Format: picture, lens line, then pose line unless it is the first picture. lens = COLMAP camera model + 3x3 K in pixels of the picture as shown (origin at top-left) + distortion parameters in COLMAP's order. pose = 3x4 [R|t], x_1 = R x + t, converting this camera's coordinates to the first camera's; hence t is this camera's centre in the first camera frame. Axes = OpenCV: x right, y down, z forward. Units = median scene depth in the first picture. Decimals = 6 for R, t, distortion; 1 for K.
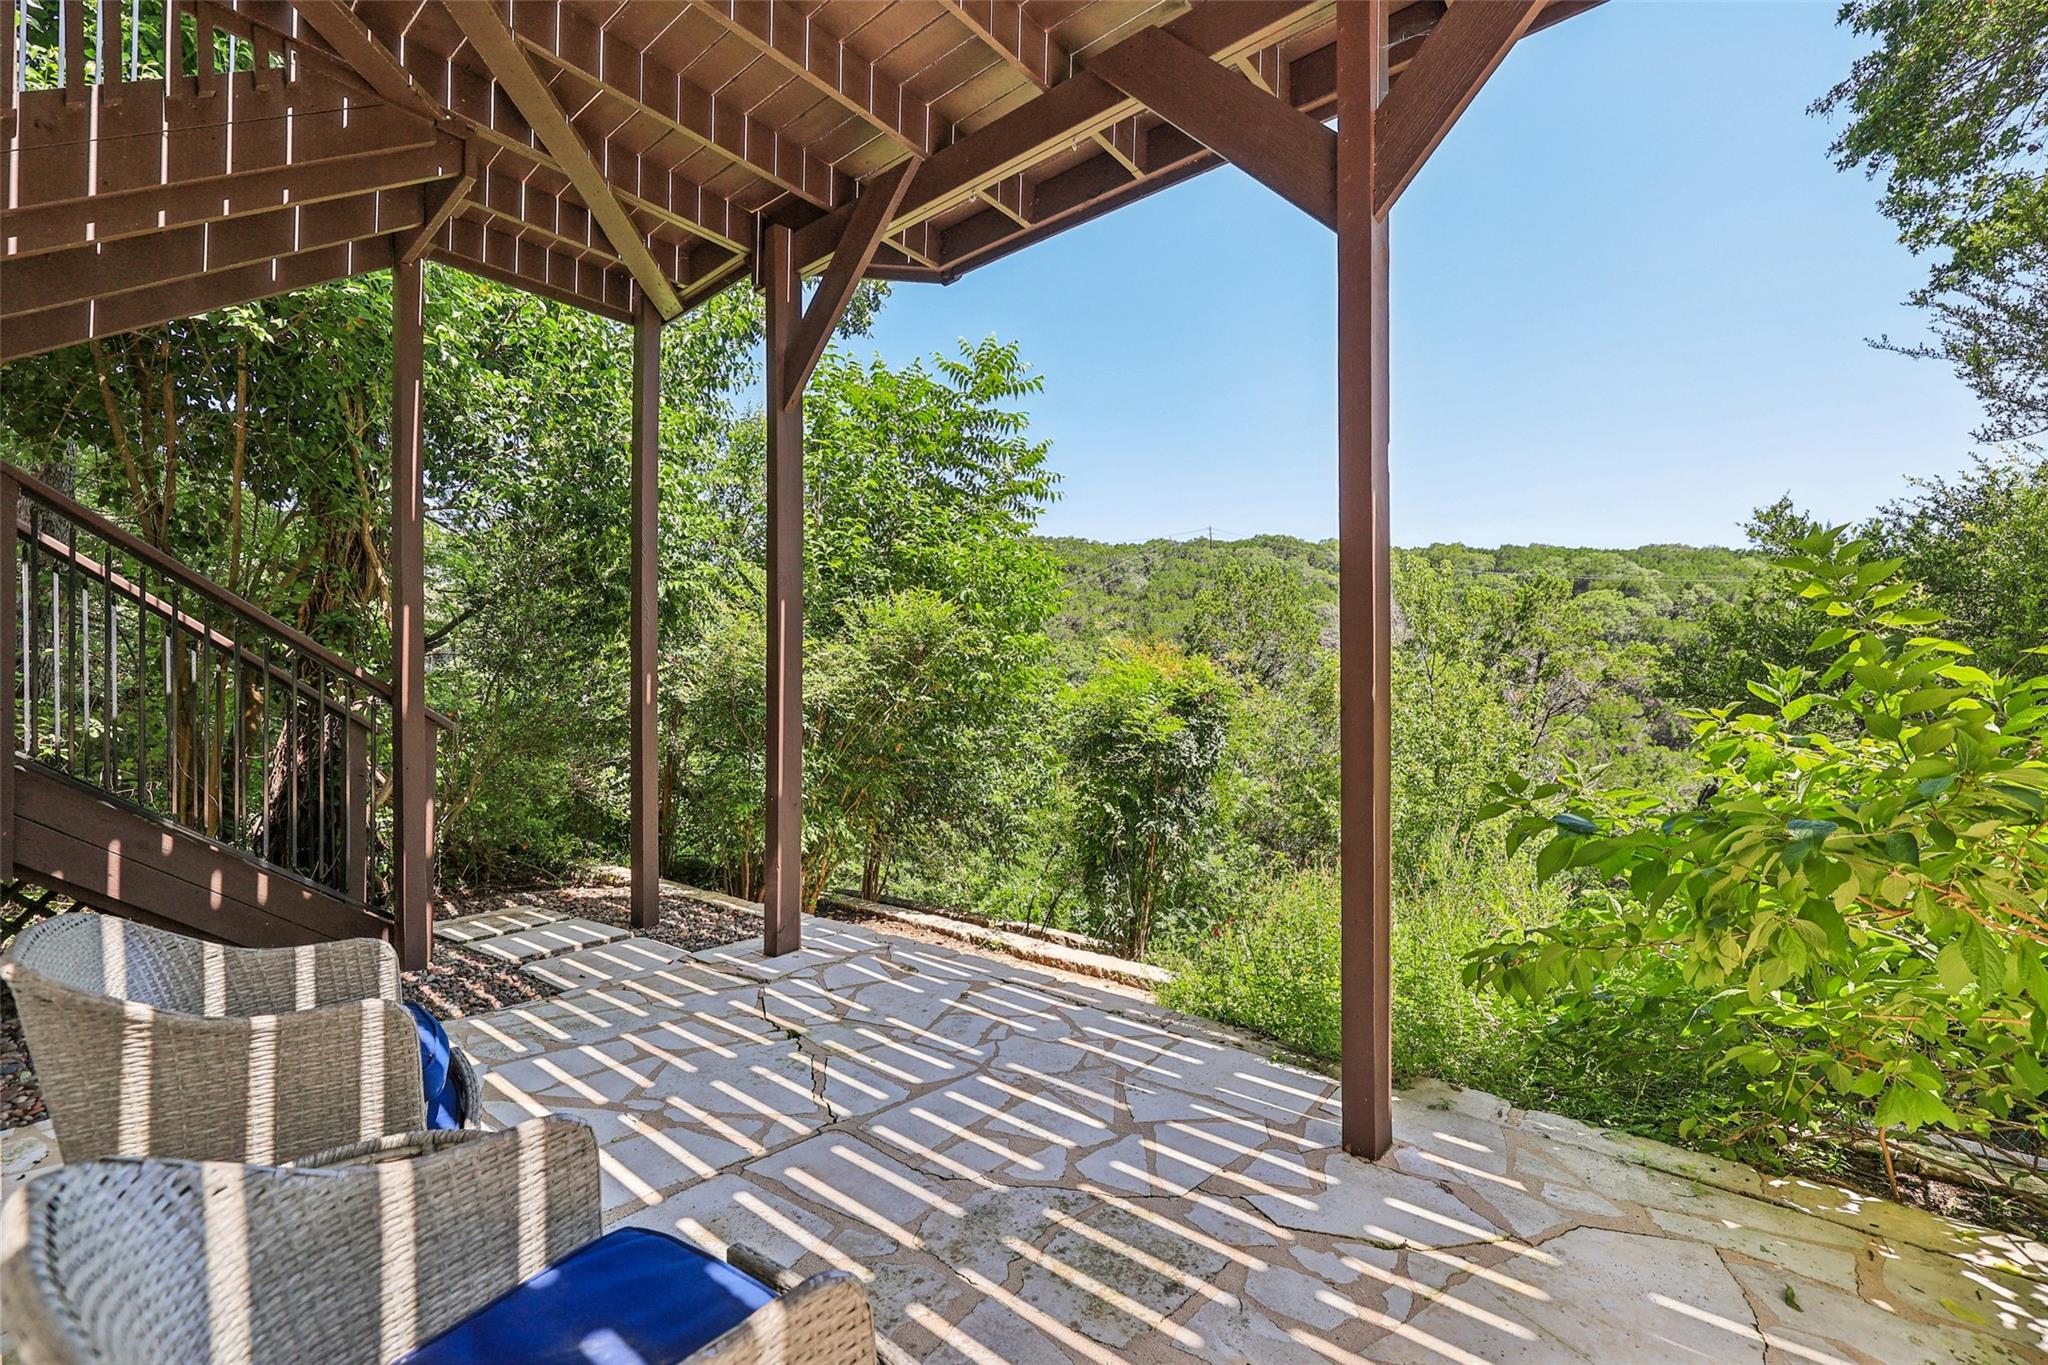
lens RADIAL K [[863.9, 0, 1024.0], [0, 863.9, 682.5], [0, 0, 1]] dist [-0.002186, 0.000114]
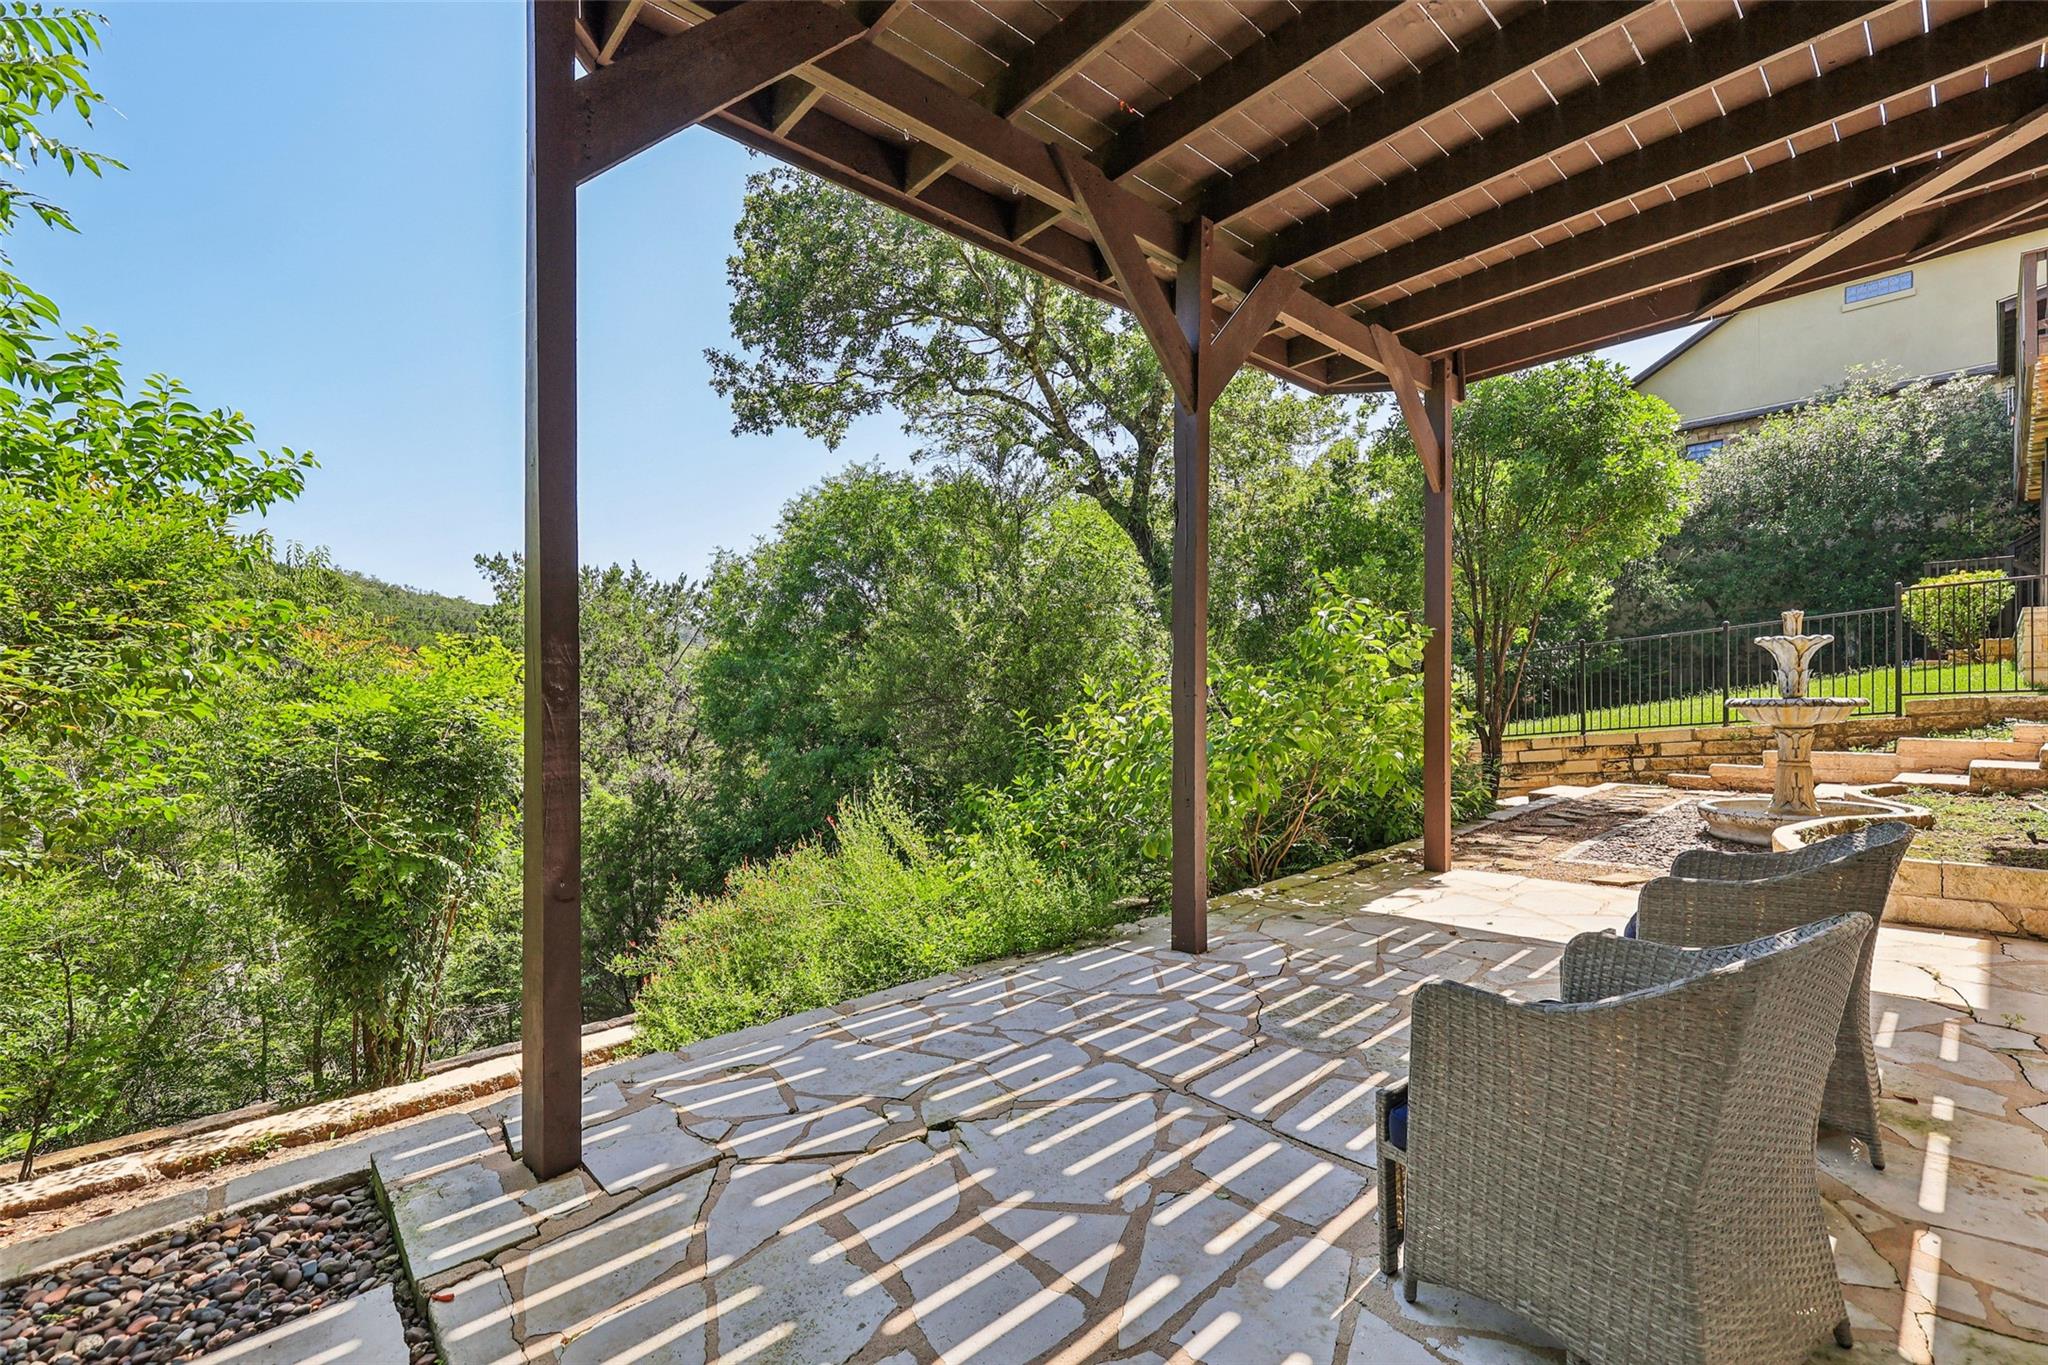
lens RADIAL K [[877.3, 0, 1026.5], [0, 877.3, 688.4], [0, 0, 1]] dist [-0.000014, 0.000872]
pose [[0.134923, 0.000809, 0.990856, -1.069326], [0.000844, 0.999999, -0.000931, 0.008994], [-0.990856, 0.000962, 0.134923, 0.842501]]
